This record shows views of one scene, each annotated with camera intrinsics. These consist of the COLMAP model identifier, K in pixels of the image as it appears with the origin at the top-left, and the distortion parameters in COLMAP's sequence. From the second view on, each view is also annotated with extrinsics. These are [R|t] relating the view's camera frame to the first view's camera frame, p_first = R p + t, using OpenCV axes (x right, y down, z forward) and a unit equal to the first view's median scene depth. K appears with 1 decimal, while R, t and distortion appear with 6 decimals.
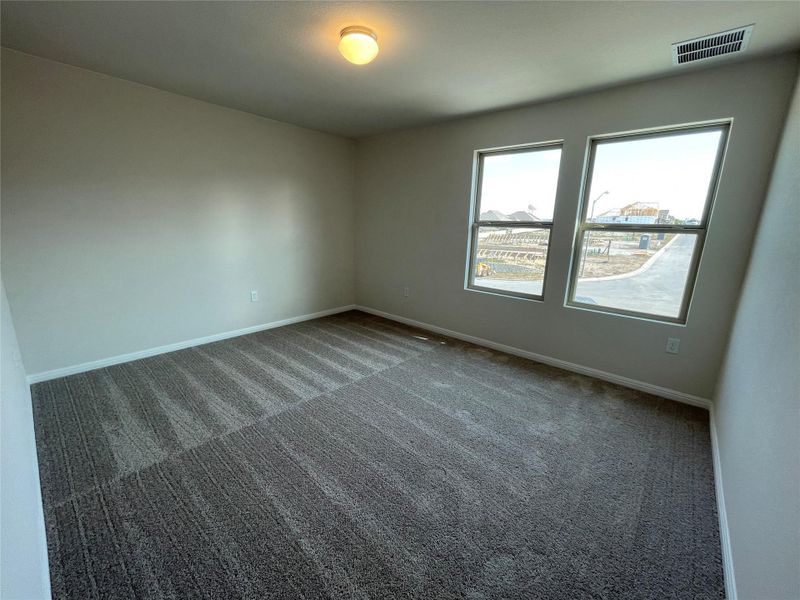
lens RADIAL K [[327.6, 0, 398.1], [0, 327.6, 298.7], [0, 0, 1]] dist [-0.000655, 0.000463]
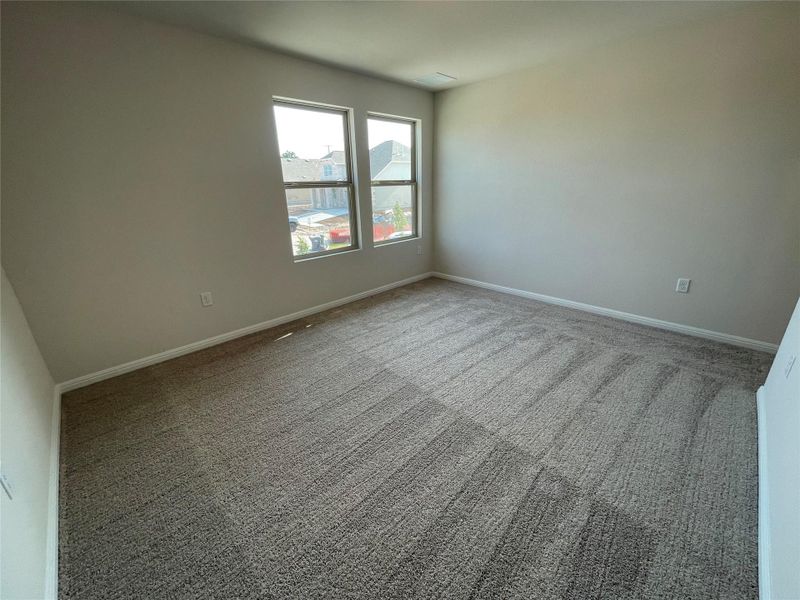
lens RADIAL K [[327.6, 0, 398.1], [0, 327.6, 298.7], [0, 0, 1]] dist [-0.000655, 0.000463]
pose [[0.082291, -0.366351, 0.926831, -0.807962], [0.249056, 0.908037, 0.336809, -0.215346], [-0.964987, 0.203116, 0.165965, 0.765178]]
